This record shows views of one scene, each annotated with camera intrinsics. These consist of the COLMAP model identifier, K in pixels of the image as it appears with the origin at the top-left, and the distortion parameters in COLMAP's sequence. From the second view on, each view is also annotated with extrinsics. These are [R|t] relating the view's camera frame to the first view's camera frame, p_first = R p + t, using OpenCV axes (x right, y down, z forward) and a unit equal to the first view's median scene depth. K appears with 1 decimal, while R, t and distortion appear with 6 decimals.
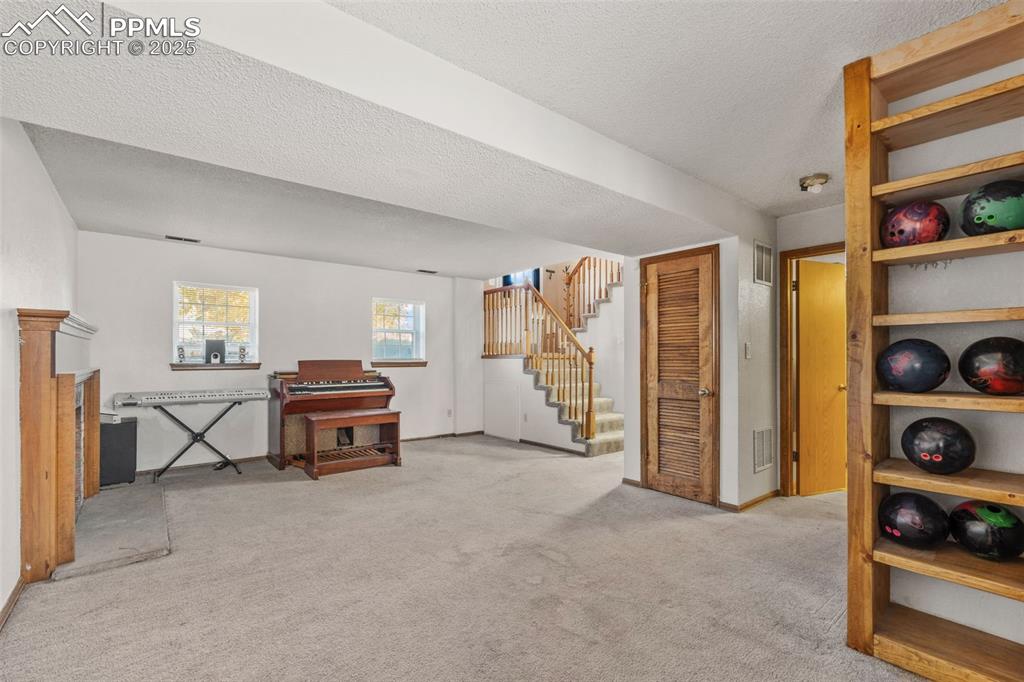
lens RADIAL K [[456.2, 0, 512.8], [0, 456.2, 346.7], [0, 0, 1]] dist [-0.002278, 0.000300]
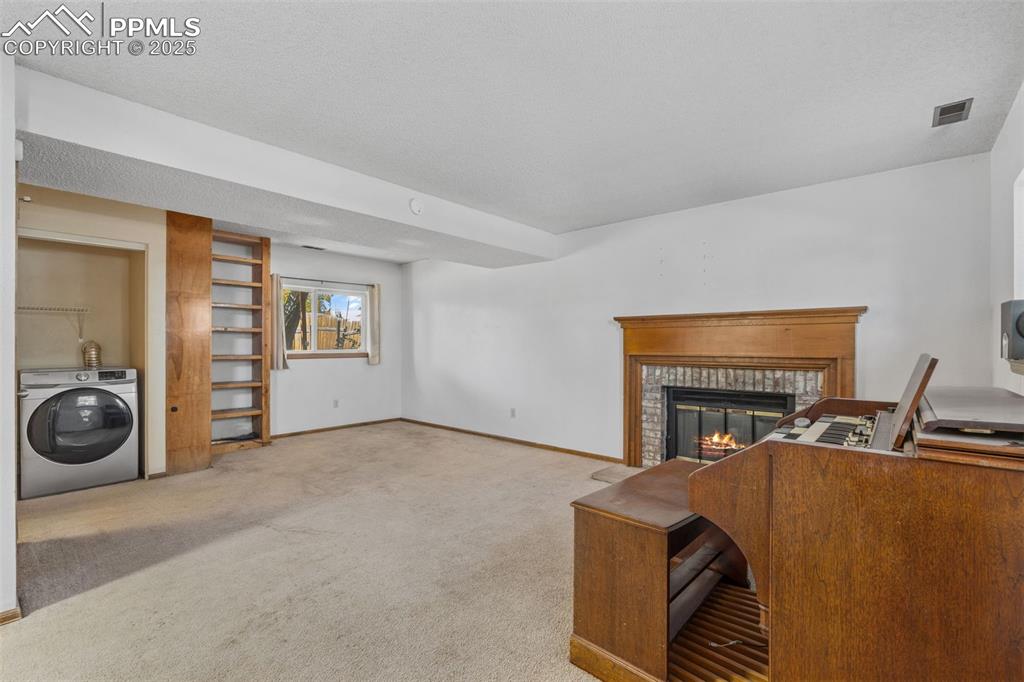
lens RADIAL K [[447.4, 0, 512.0], [0, 447.4, 341.0], [0, 0, 1]] dist [-0.001767, -0.000006]
pose [[-0.984961, -0.003163, -0.172747, -0.166170], [0.001441, 0.999647, -0.026521, 0.035414], [0.172769, -0.026372, -0.984609, 1.574150]]
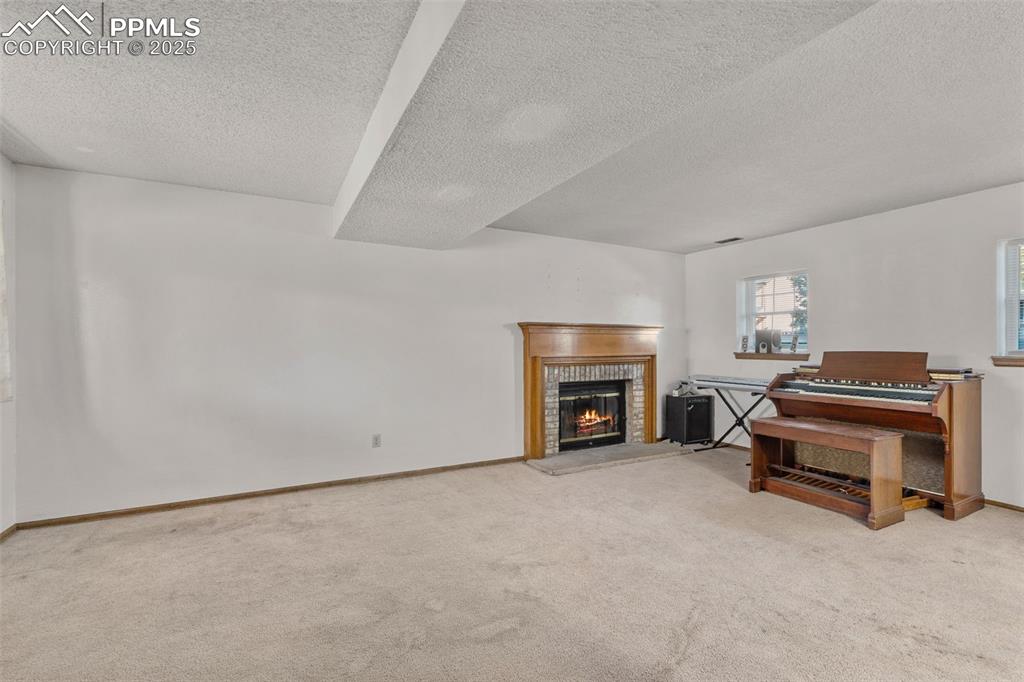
lens RADIAL K [[449.4, 0, 508.8], [0, 449.4, 342.8], [0, 0, 1]] dist [0.000771, 0.000208]
pose [[-0.190318, -0.006431, -0.981701, 0.503517], [0.021741, 0.999706, -0.010764, 0.014733], [0.981482, -0.023391, -0.190122, 0.764171]]
